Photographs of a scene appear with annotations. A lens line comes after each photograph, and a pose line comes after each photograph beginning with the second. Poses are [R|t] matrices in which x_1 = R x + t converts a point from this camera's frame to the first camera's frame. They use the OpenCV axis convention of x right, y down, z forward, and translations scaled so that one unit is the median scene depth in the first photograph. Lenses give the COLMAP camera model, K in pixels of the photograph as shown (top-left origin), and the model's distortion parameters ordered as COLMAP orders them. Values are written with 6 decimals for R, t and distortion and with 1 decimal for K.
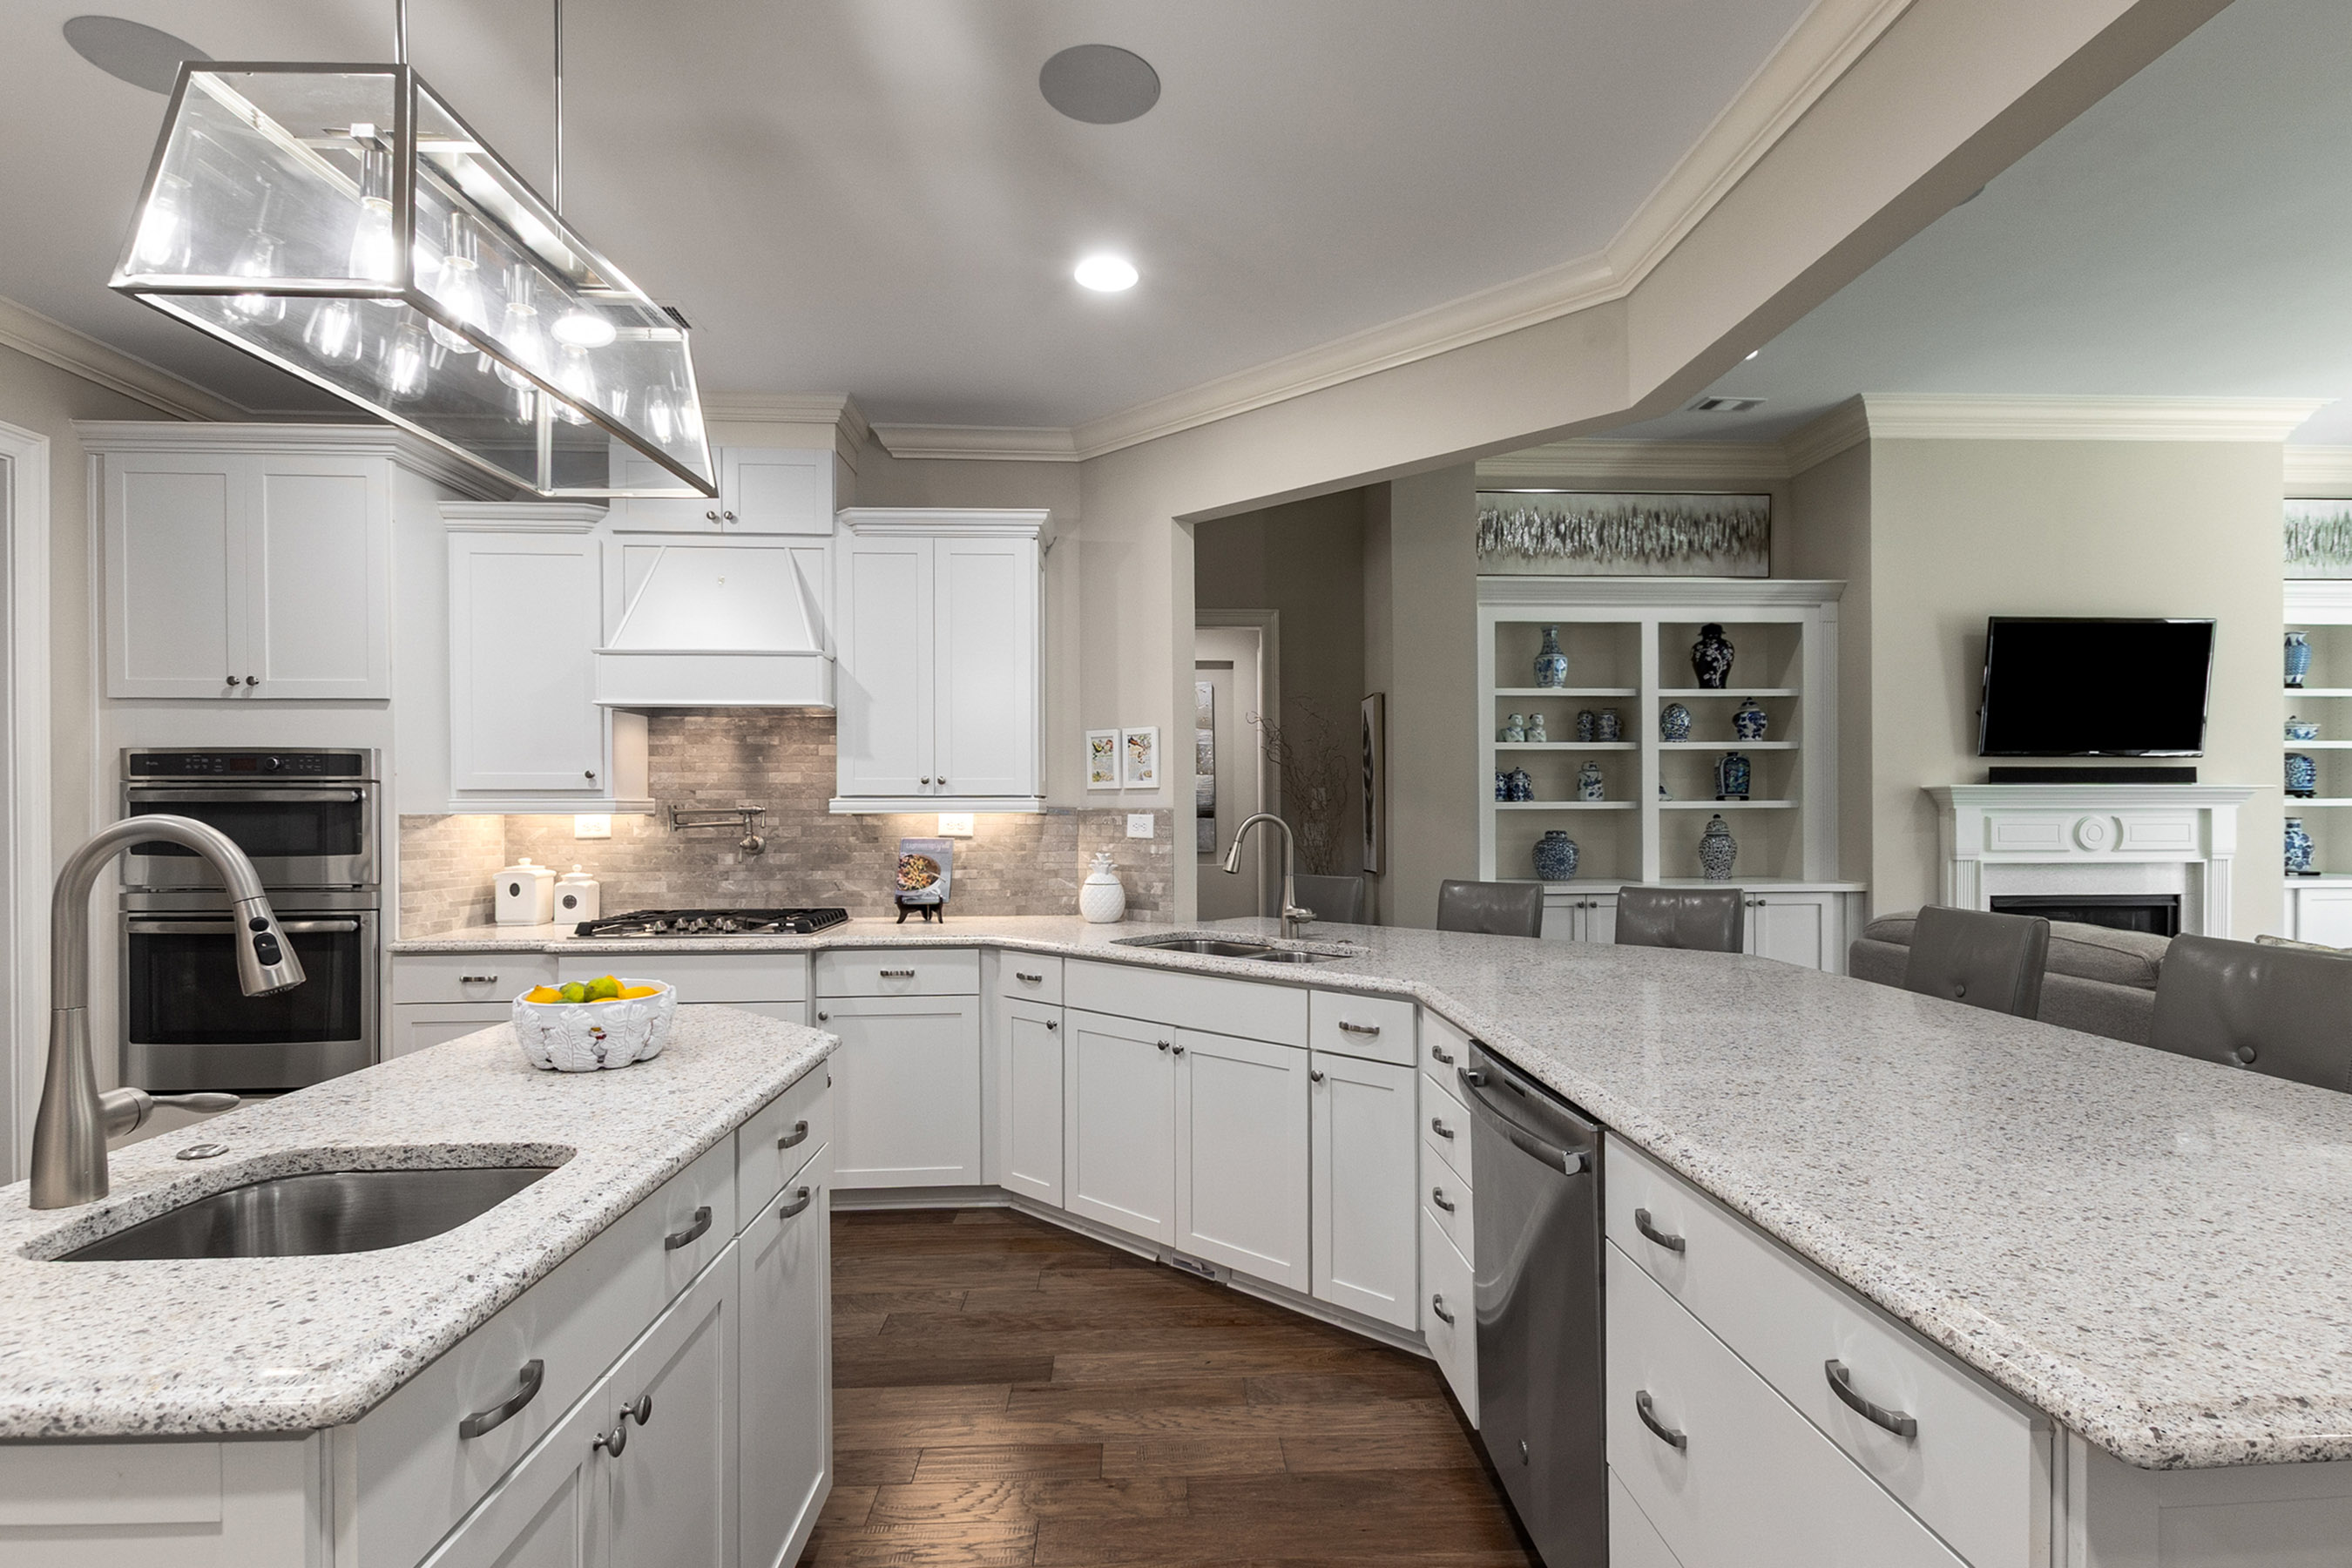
lens RADIAL K [[1119.4, 0, 1221.6], [0, 1119.4, 814.9], [0, 0, 1]] dist [0.012755, -0.001770]
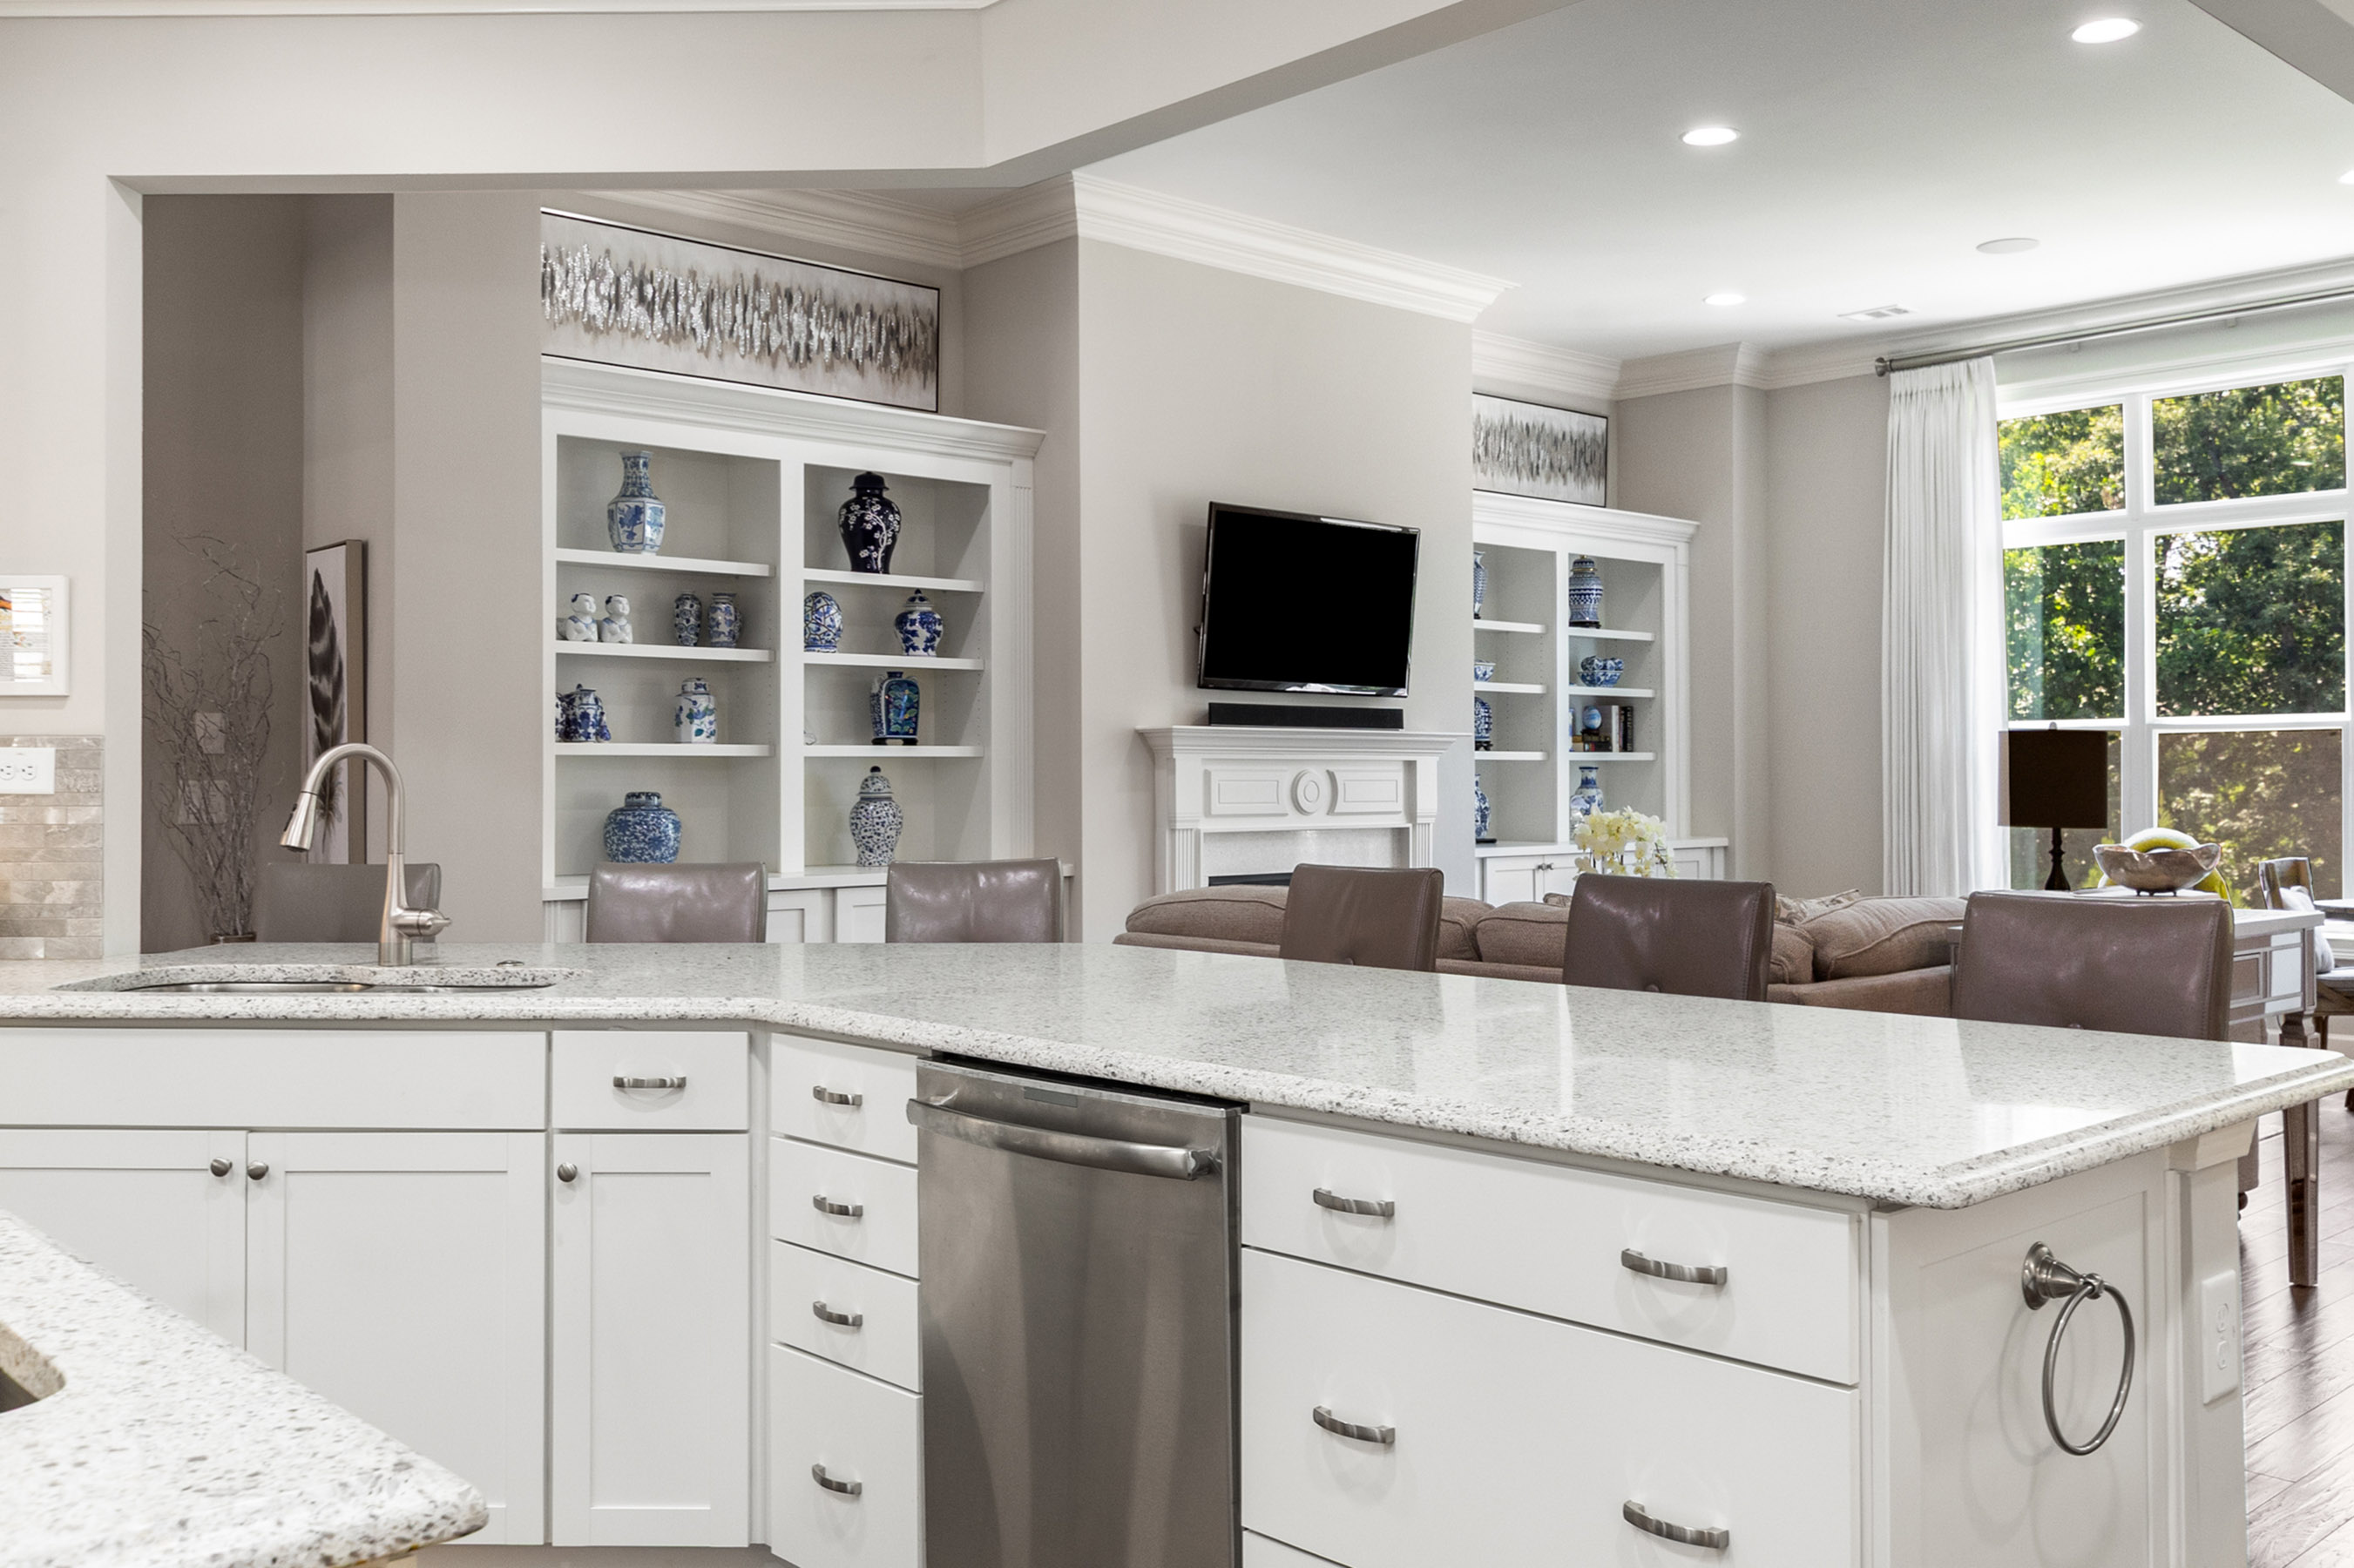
lens RADIAL K [[1996.1, 0, 1195.0], [0, 1996.1, 803.6], [0, 0, 1]] dist [0.002520, -0.001886]
pose [[0.777913, -0.006328, 0.628341, -0.207295], [0.001124, 0.999962, 0.008680, 0.016377], [-0.628372, -0.006046, 0.777890, -0.034263]]
